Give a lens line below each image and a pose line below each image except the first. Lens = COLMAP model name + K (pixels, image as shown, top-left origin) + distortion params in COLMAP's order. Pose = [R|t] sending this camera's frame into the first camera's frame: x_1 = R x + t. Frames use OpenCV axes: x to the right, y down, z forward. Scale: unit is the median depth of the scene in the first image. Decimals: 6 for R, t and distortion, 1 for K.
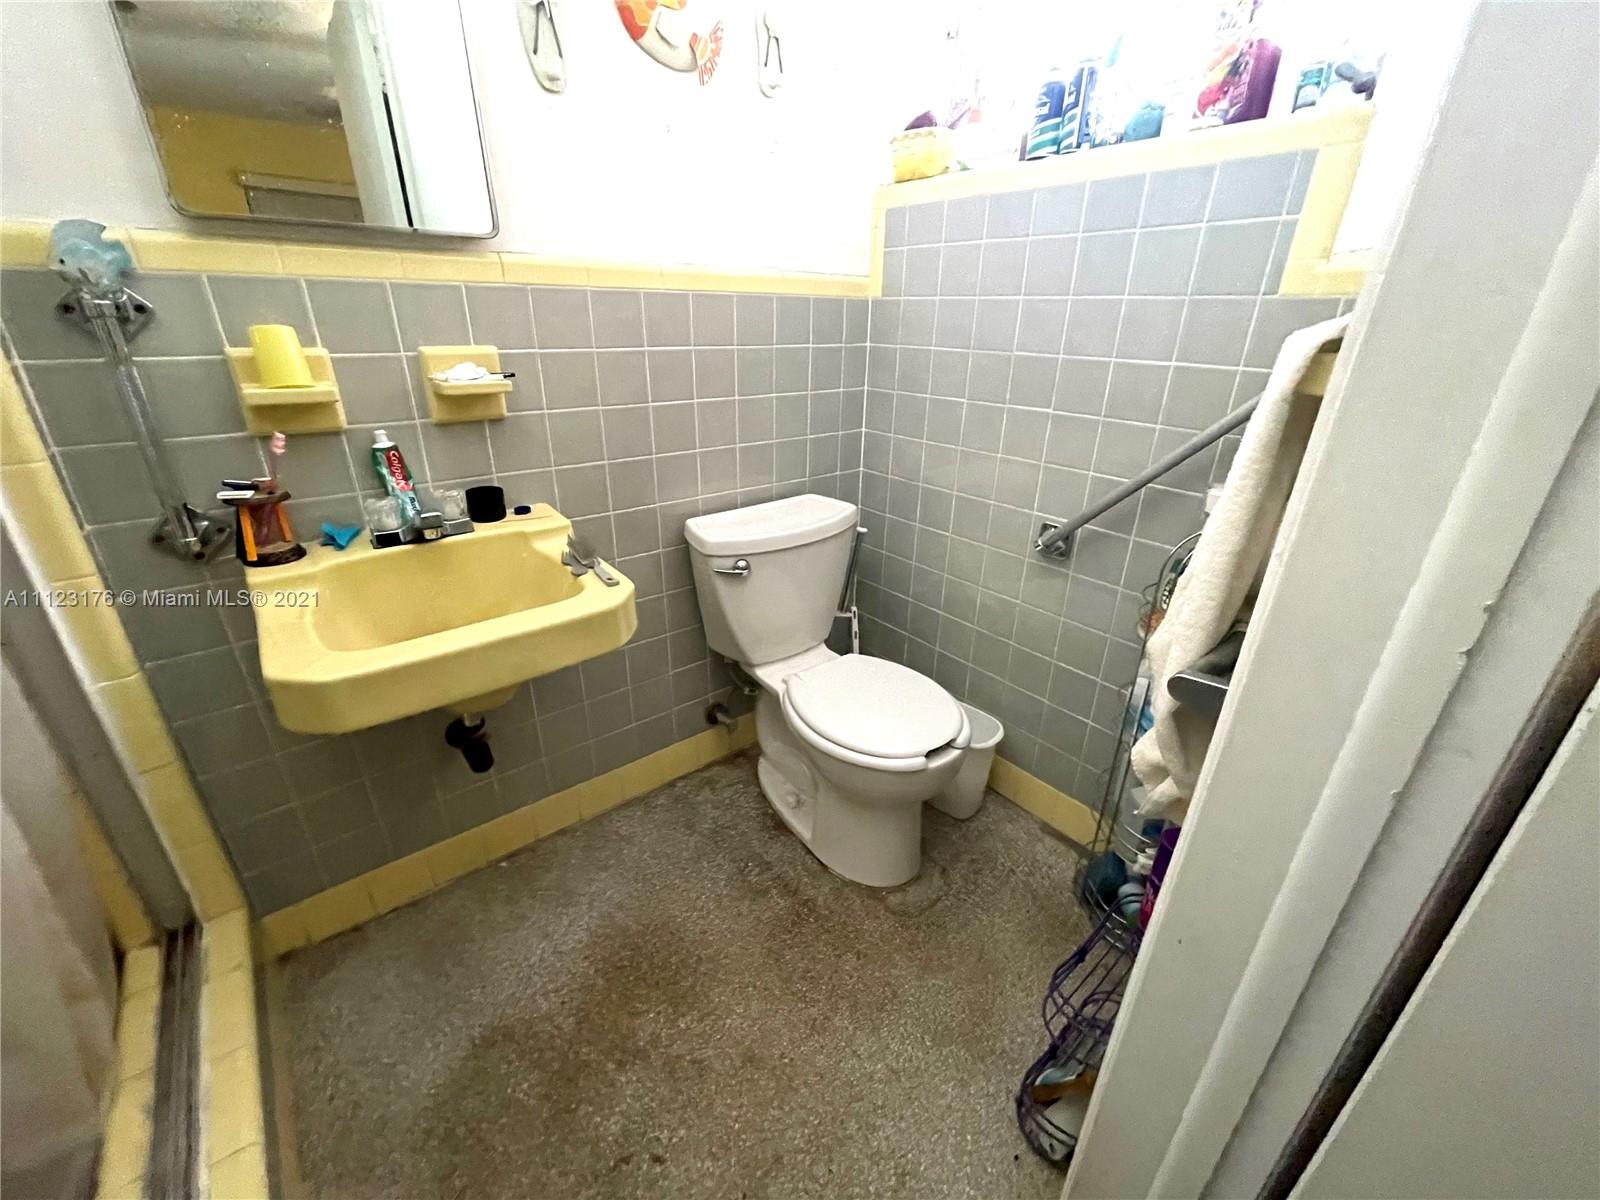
lens RADIAL K [[648.0, 0, 802.8], [0, 648.0, 599.1], [0, 0, 1]] dist [-0.003296, -0.000284]
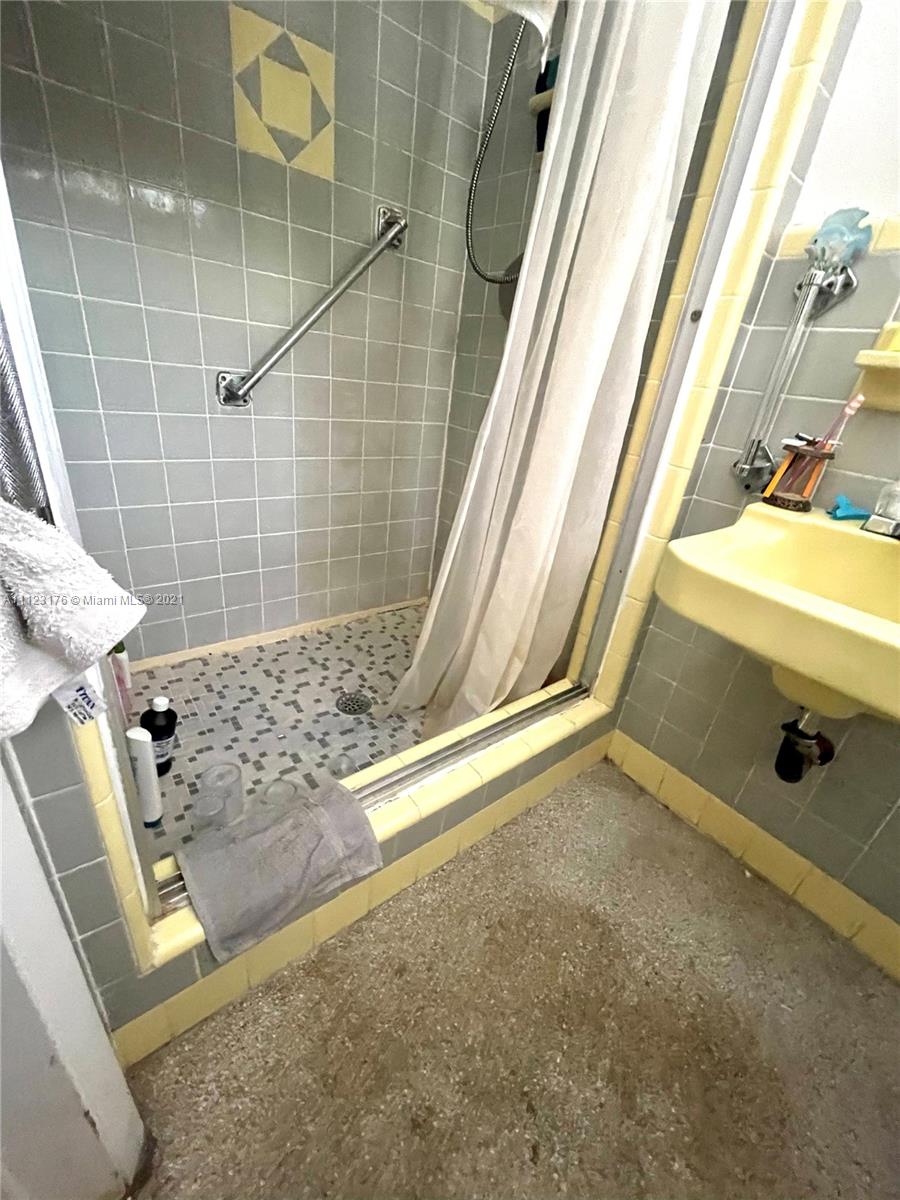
lens RADIAL K [[486.0, 0, 454.6], [0, 486.0, 599.0], [0, 0, 1]] dist [-0.003296, -0.000284]
pose [[-0.008797, 0.424063, -0.905590, 0.063232], [-0.515464, 0.774106, 0.367500, 0.050635], [0.856866, 0.470032, 0.211779, 0.350562]]
